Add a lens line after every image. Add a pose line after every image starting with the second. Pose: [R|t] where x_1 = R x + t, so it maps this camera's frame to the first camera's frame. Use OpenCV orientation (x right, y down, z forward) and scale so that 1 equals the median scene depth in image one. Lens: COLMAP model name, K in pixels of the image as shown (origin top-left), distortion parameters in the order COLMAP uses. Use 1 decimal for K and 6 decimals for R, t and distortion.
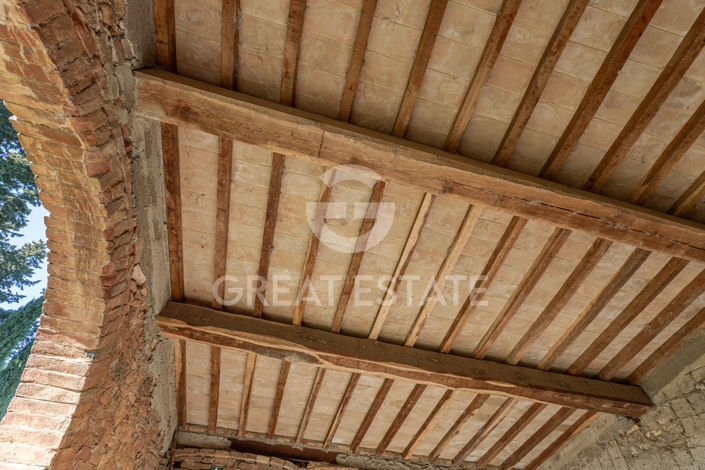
lens RADIAL K [[320.6, 0, 351.1], [0, 320.6, 232.3], [0, 0, 1]] dist [-0.000222, -0.000260]
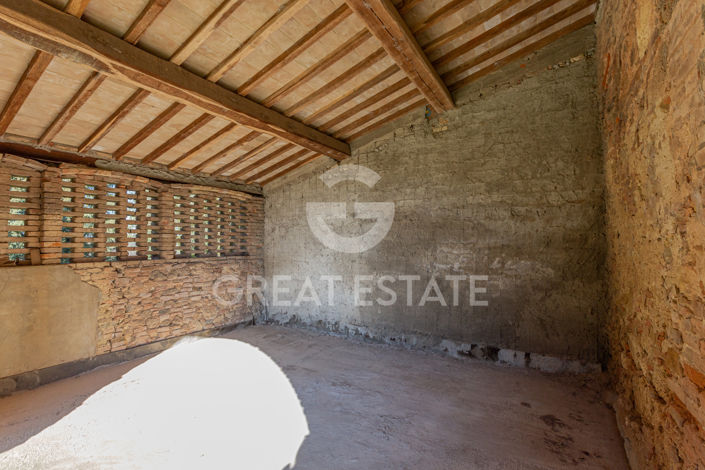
lens RADIAL K [[320.6, 0, 351.1], [0, 320.6, 232.3], [0, 0, 1]] dist [-0.000222, -0.000260]
pose [[0.717884, -0.046470, 0.694610, -0.244887], [-0.453075, 0.726353, 0.516850, -0.042428], [-0.528550, -0.685749, 0.500383, -0.126446]]
